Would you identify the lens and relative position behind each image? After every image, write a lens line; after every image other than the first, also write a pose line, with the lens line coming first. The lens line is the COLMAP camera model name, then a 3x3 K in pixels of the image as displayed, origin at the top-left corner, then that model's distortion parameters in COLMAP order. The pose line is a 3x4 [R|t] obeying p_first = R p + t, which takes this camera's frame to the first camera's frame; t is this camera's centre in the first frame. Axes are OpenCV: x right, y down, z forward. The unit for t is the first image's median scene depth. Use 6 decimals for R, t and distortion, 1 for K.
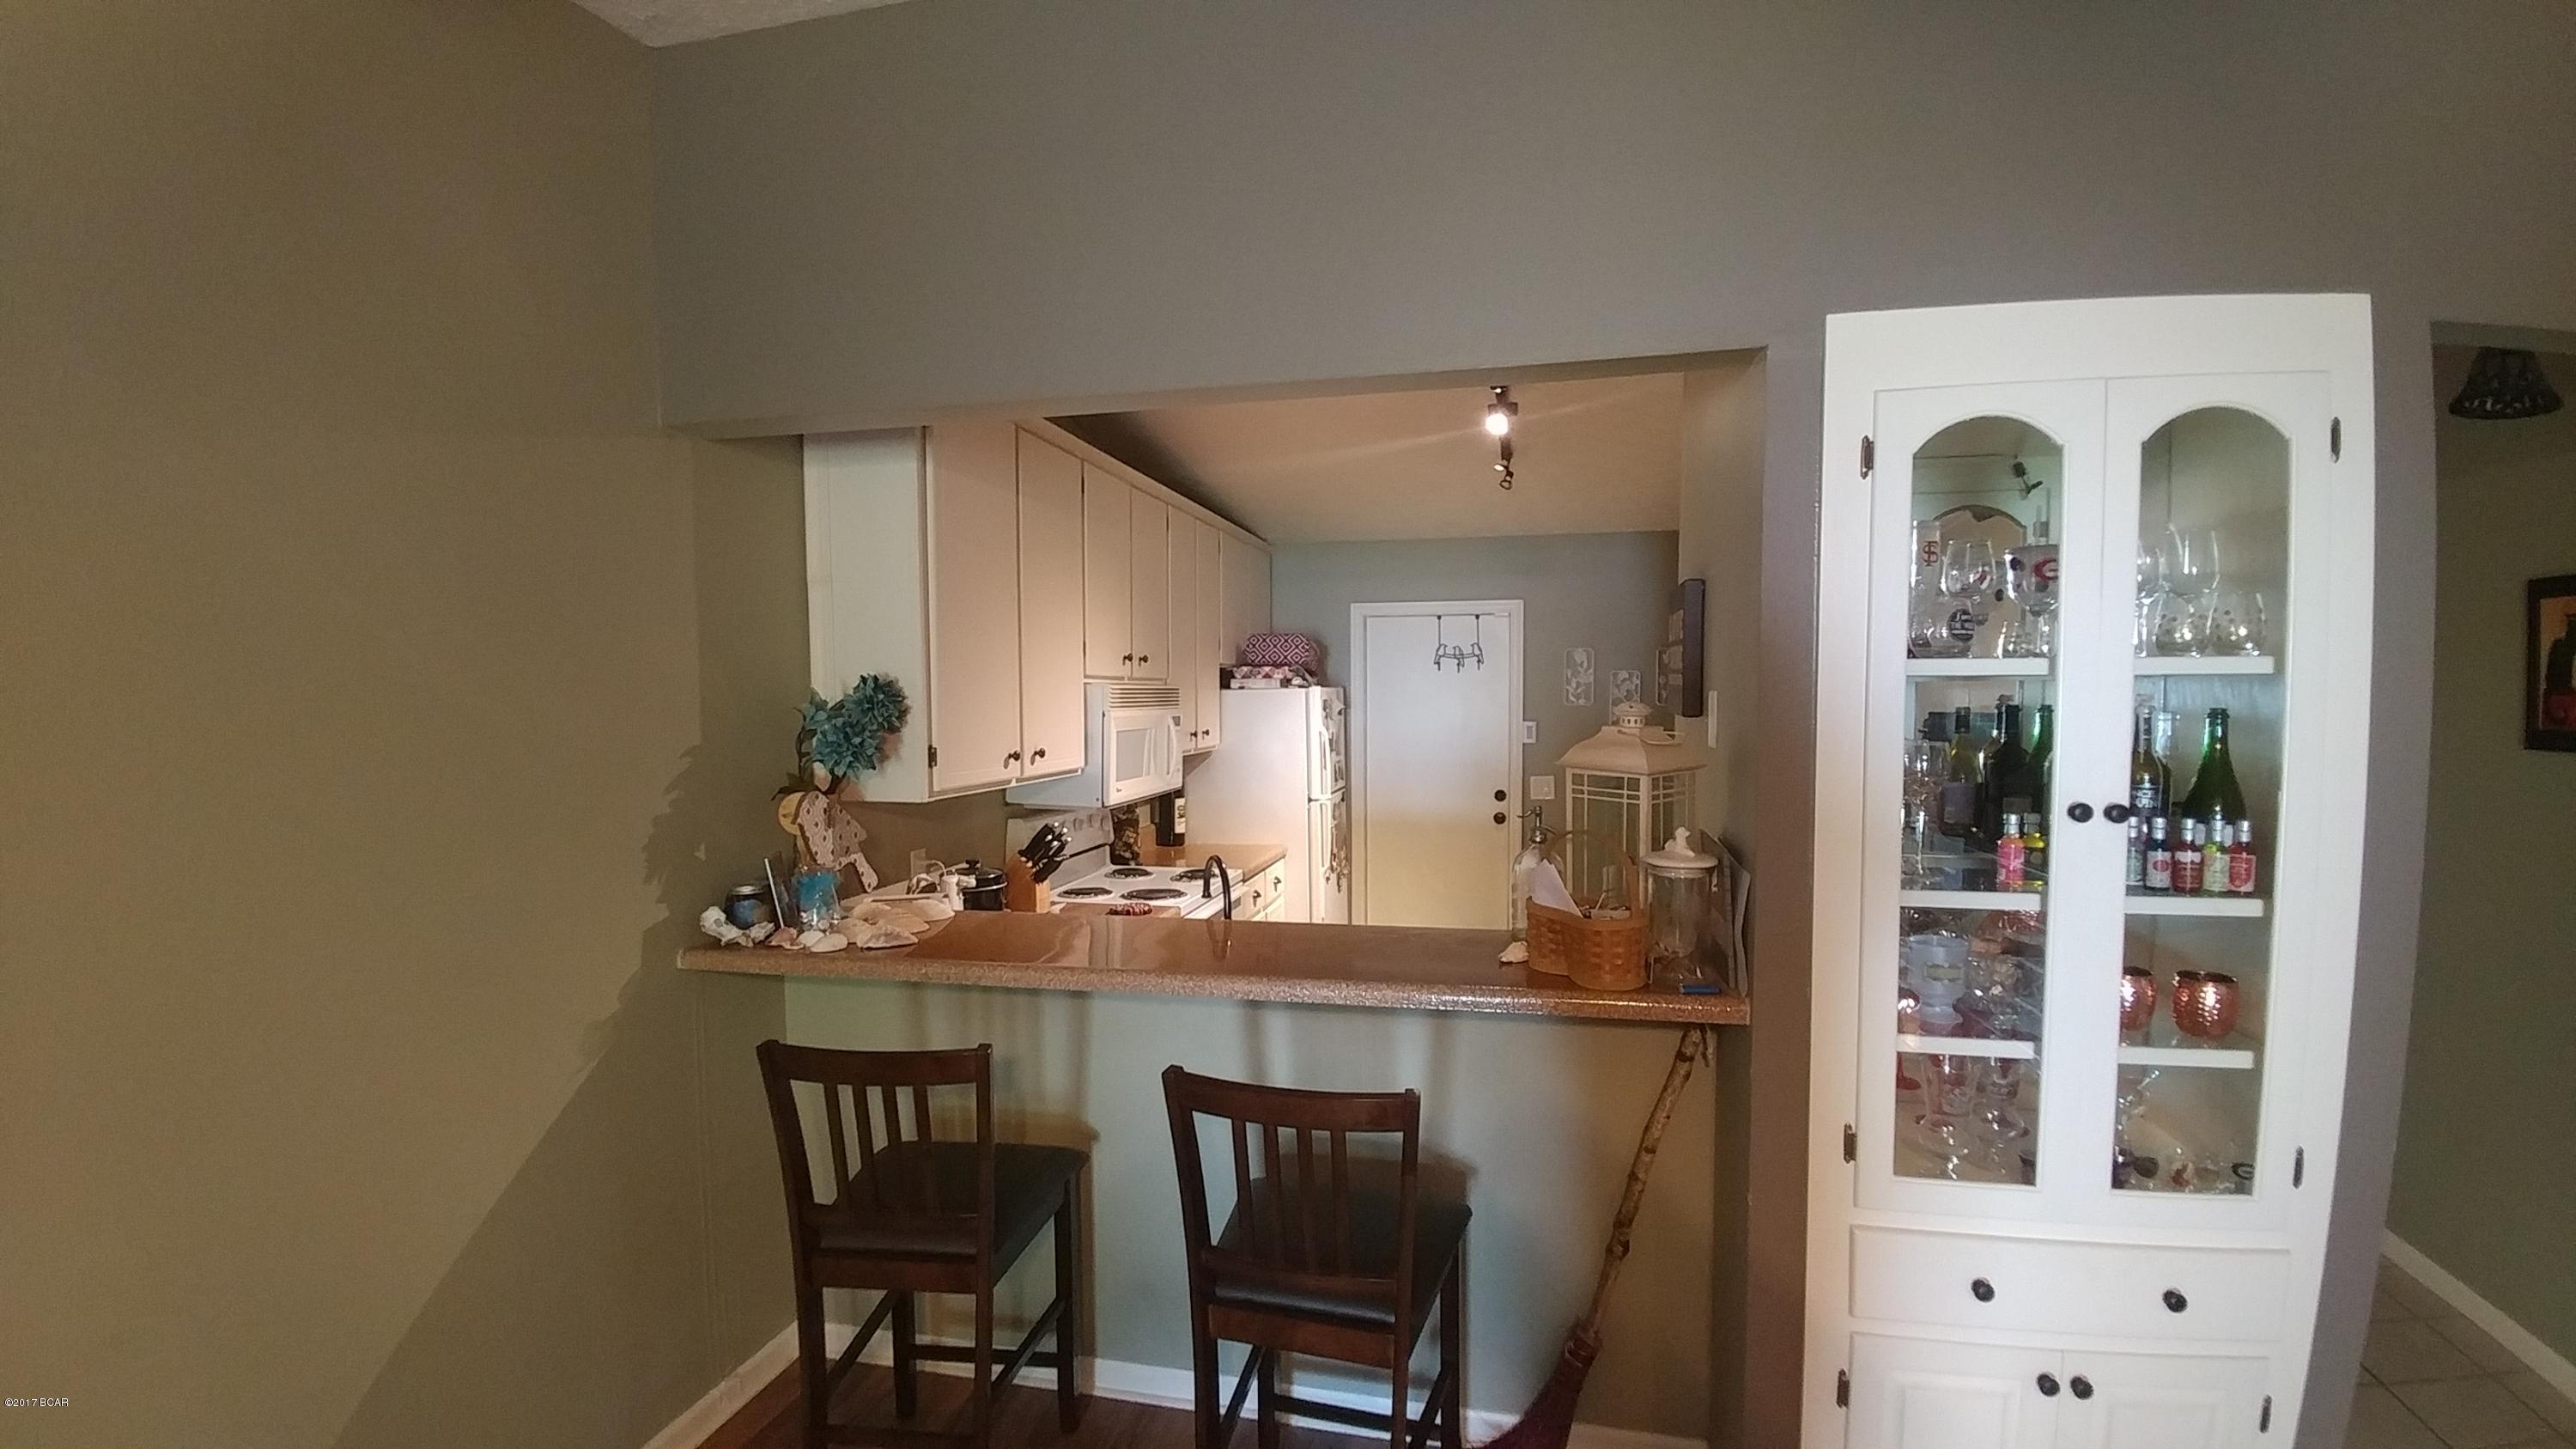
lens RADIAL K [[1060.0, 0, 1311.5], [0, 1060.0, 743.4], [0, 0, 1]] dist [-0.002466, -0.000156]
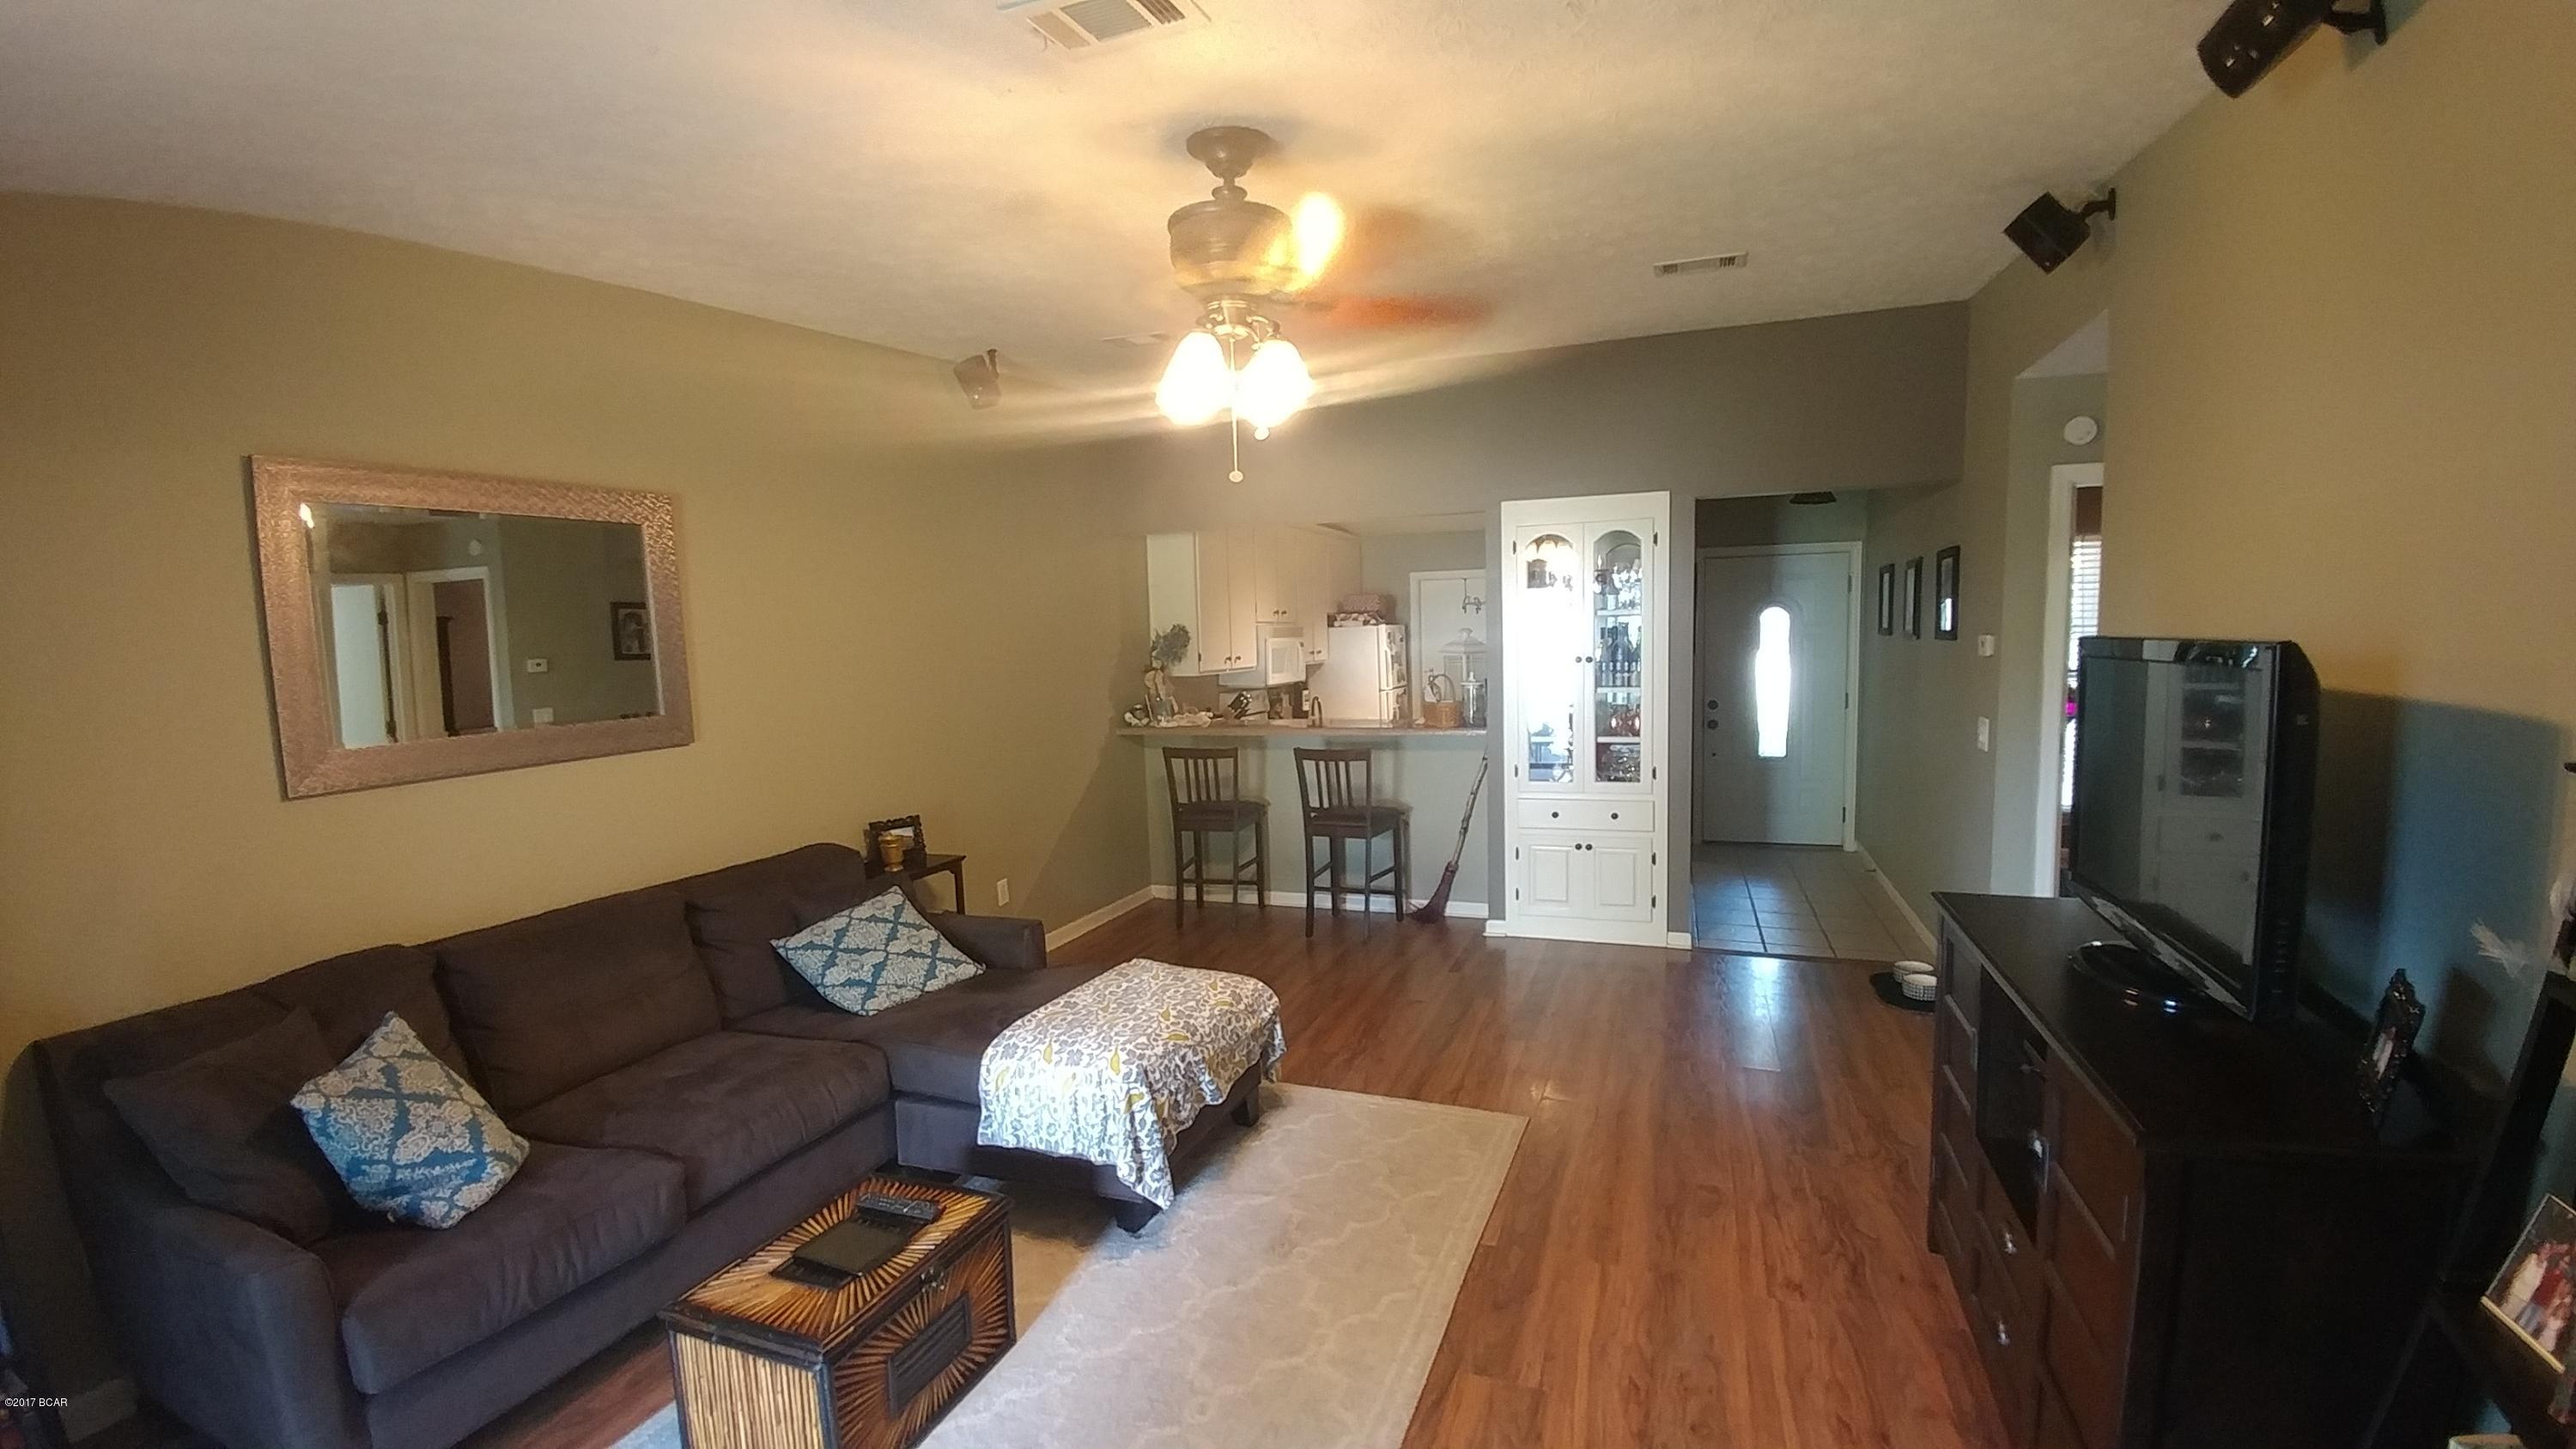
lens RADIAL K [[1060.0, 0, 1278.3], [0, 1060.0, 727.1], [0, 0, 1]] dist [-0.002466, -0.000156]
pose [[0.986869, -0.008521, -0.161296, 0.165730], [0.015207, 0.999073, 0.040264, 0.060133], [0.160803, -0.042188, 0.986084, -1.074078]]
